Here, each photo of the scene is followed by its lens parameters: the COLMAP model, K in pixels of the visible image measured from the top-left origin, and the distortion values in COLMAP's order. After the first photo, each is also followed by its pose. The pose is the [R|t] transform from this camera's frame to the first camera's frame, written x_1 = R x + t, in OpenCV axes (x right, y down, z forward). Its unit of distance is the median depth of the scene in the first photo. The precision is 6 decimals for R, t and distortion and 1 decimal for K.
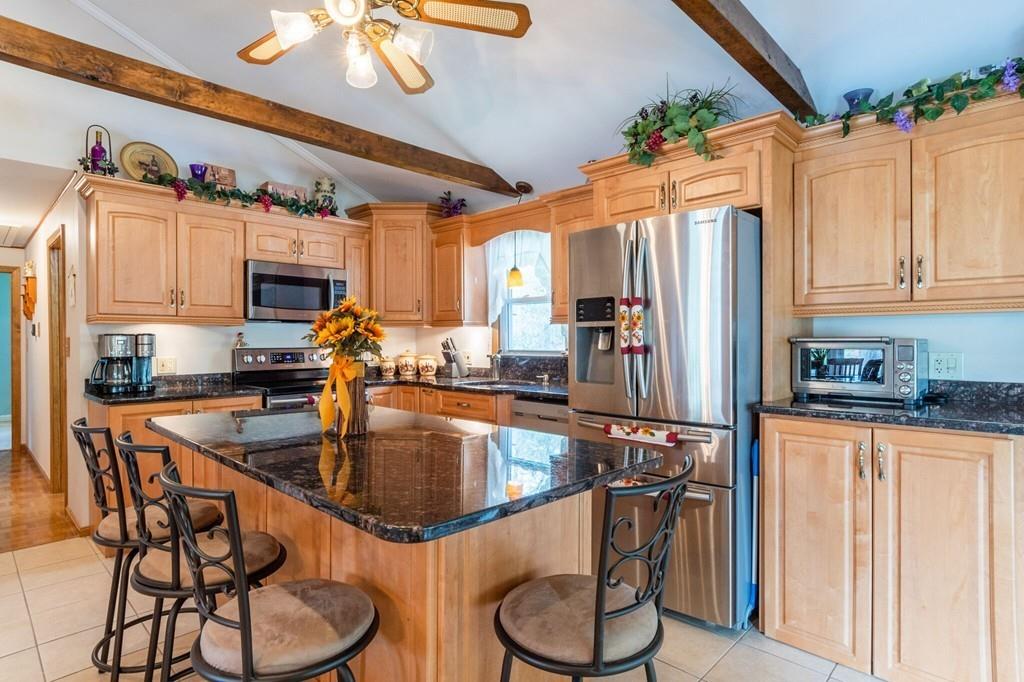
lens RADIAL K [[529.7, 0, 501.9], [0, 529.7, 343.0], [0, 0, 1]] dist [-0.005768, -0.000734]
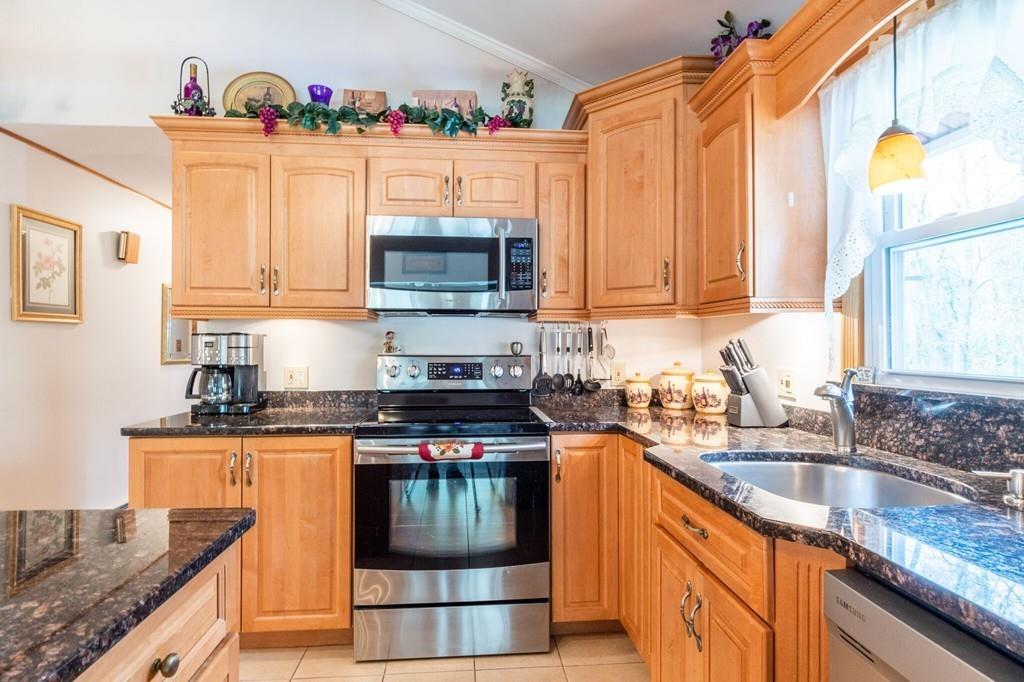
lens RADIAL K [[529.7, 0, 512.7], [0, 529.7, 339.5], [0, 0, 1]] dist [-0.005768, -0.000734]
pose [[0.763460, -0.001559, -0.645854, 0.065655], [-0.008283, 0.999891, -0.012205, -0.003243], [0.645802, 0.014667, 0.763364, 0.691824]]
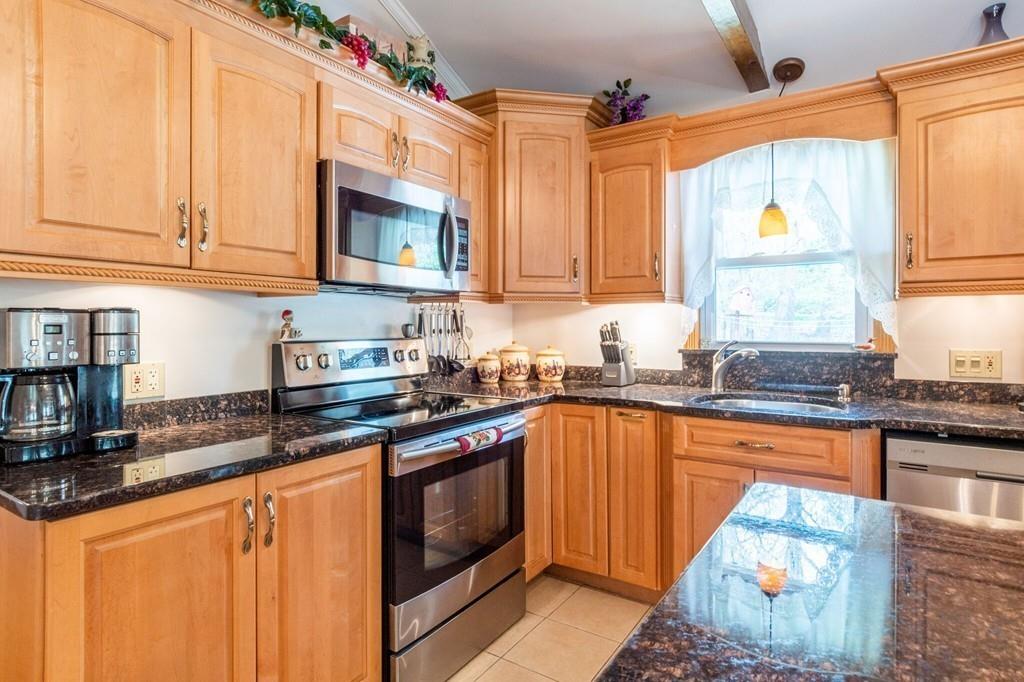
lens RADIAL K [[529.7, 0, 487.5], [0, 529.7, 326.9], [0, 0, 1]] dist [-0.005768, -0.000734]
pose [[0.986927, 0.000024, 0.161170, -0.453619], [0.000581, 0.999993, -0.003704, -0.001988], [-0.161169, 0.003749, 0.986920, 0.546880]]
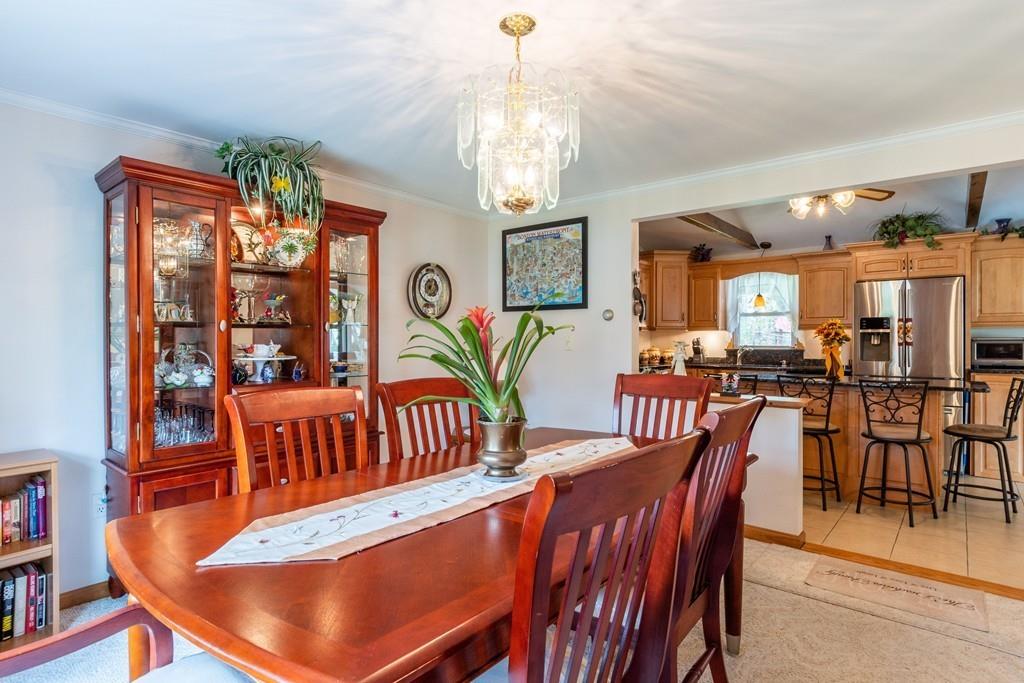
lens RADIAL K [[529.7, 0, 509.5], [0, 529.7, 344.3], [0, 0, 1]] dist [-0.005768, -0.000734]
pose [[0.997126, 0.001406, 0.075742, -1.003563], [-0.001479, 0.999998, 0.000902, 0.011041], [-0.075740, -0.001012, 0.997127, -0.644435]]
